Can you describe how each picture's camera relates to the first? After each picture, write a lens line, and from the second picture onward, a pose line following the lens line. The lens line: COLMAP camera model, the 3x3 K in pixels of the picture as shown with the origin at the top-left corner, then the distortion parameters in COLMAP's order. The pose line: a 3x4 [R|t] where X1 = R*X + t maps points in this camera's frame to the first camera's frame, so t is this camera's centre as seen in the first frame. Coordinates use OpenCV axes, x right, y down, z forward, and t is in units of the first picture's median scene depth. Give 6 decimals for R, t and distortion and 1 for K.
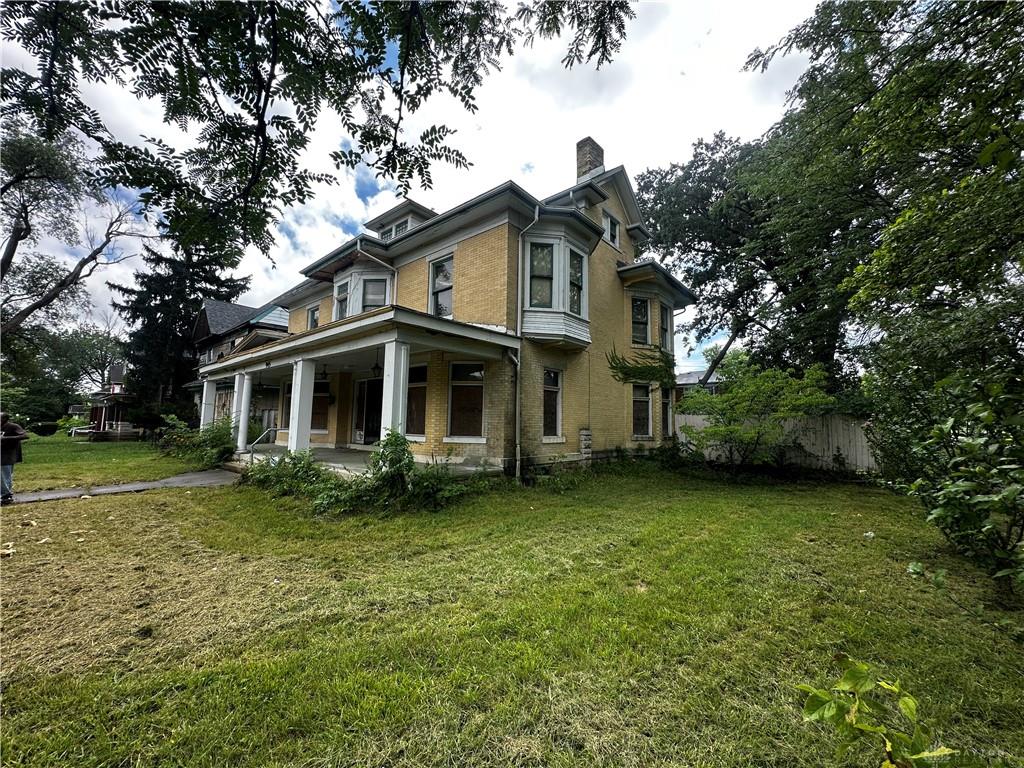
lens RADIAL K [[410.6, 0, 511.7], [0, 410.6, 381.8], [0, 0, 1]] dist [-0.000791, 0.000036]
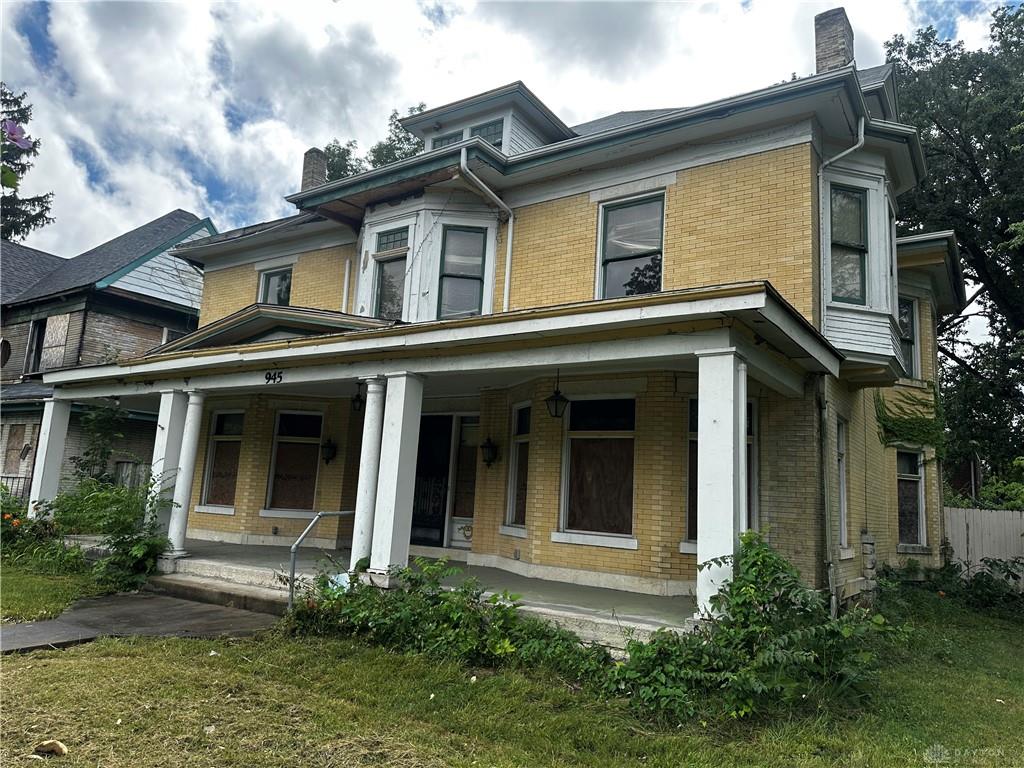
lens RADIAL K [[725.1, 0, 515.2], [0, 725.1, 380.8], [0, 0, 1]] dist [0.038783, -0.030073]
pose [[0.991390, 0.058130, 0.117333, -0.345325], [-0.050818, 0.996630, -0.064385, 0.002918], [-0.120680, 0.057868, 0.991003, 0.082669]]
